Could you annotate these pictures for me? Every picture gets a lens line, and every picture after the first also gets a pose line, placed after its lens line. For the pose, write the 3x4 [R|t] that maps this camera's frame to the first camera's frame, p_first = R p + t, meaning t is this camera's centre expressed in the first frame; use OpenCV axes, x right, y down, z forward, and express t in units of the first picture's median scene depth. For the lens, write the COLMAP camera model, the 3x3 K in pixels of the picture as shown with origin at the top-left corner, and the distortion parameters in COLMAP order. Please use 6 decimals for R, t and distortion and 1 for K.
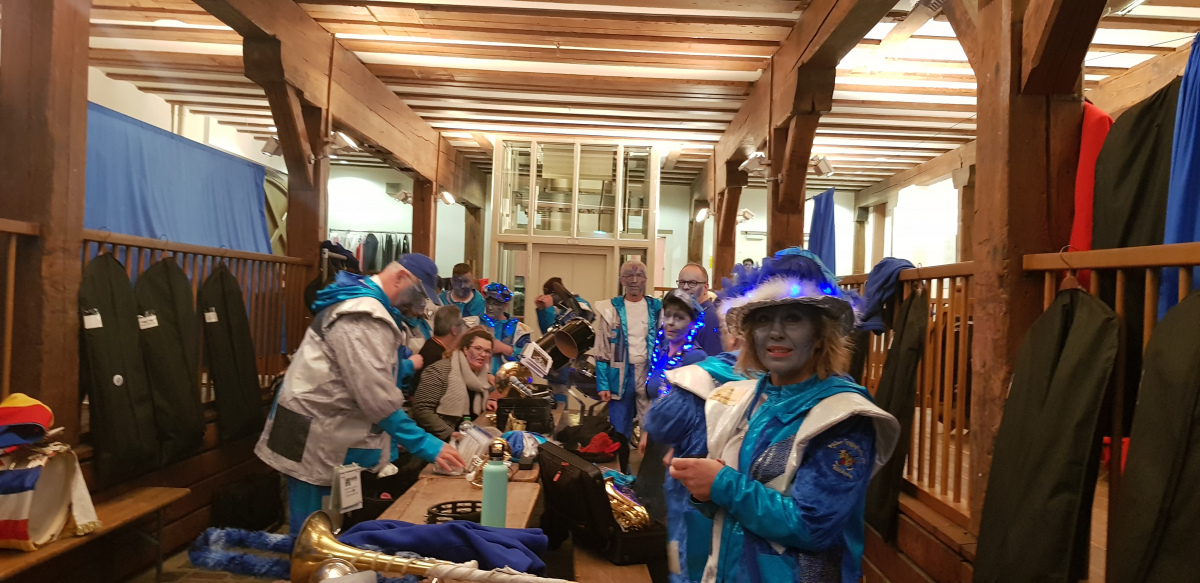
lens RADIAL K [[1139.4, 0, 600.0], [0, 1139.4, 291.5], [0, 0, 1]] dist [0.000176, -0.002016]
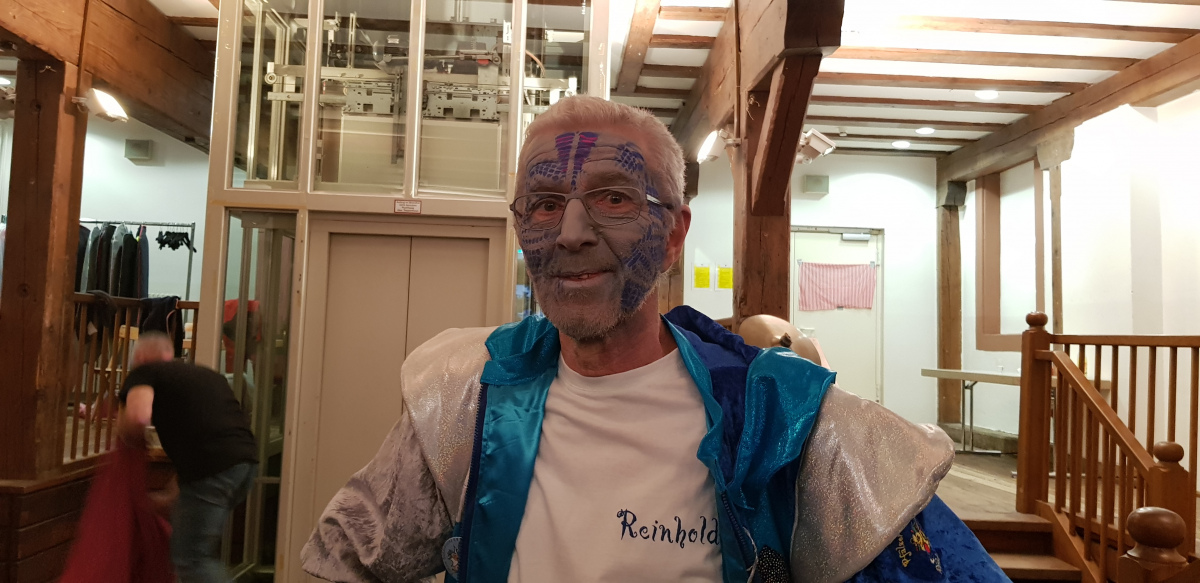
lens RADIAL K [[1139.4, 0, 600.0], [0, 1139.4, 291.5], [0, 0, 1]] dist [0.000176, -0.002016]
pose [[0.999176, -0.006777, 0.040023, 0.029926], [0.008060, 0.999457, -0.031964, 0.001410], [-0.039785, 0.032261, 0.998687, 0.571086]]
